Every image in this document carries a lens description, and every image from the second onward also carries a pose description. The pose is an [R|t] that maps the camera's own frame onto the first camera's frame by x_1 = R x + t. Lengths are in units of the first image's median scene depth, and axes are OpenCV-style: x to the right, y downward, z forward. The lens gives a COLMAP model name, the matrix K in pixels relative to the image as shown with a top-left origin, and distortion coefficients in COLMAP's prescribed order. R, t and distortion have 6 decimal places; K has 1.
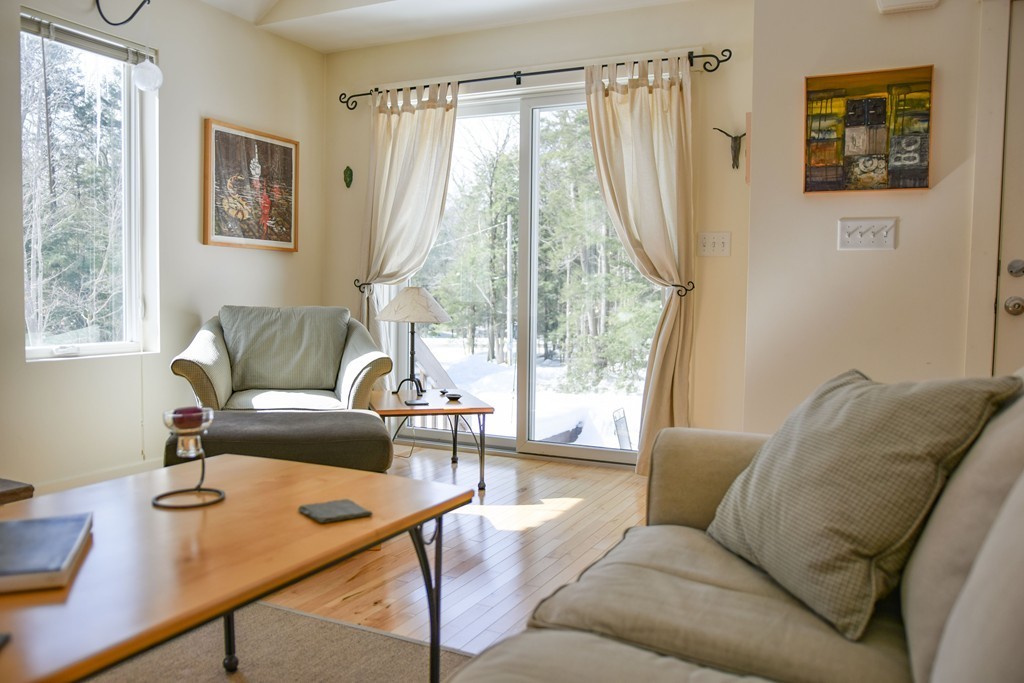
lens RADIAL K [[814.0, 0, 515.5], [0, 814.0, 343.2], [0, 0, 1]] dist [-0.063675, 0.019230]
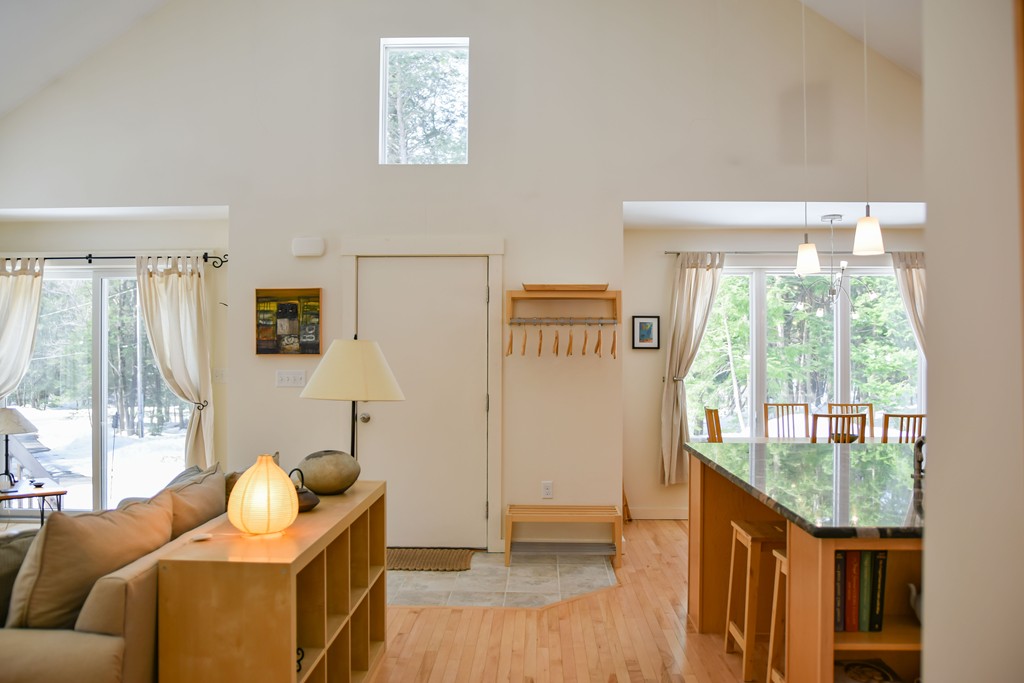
lens RADIAL K [[814.0, 0, 503.9], [0, 814.0, 342.7], [0, 0, 1]] dist [-0.063675, 0.019230]
pose [[0.916958, -0.009023, 0.398881, 0.122105], [0.038642, 0.997053, -0.066278, -0.060937], [-0.397107, 0.076188, 0.914605, -0.652976]]
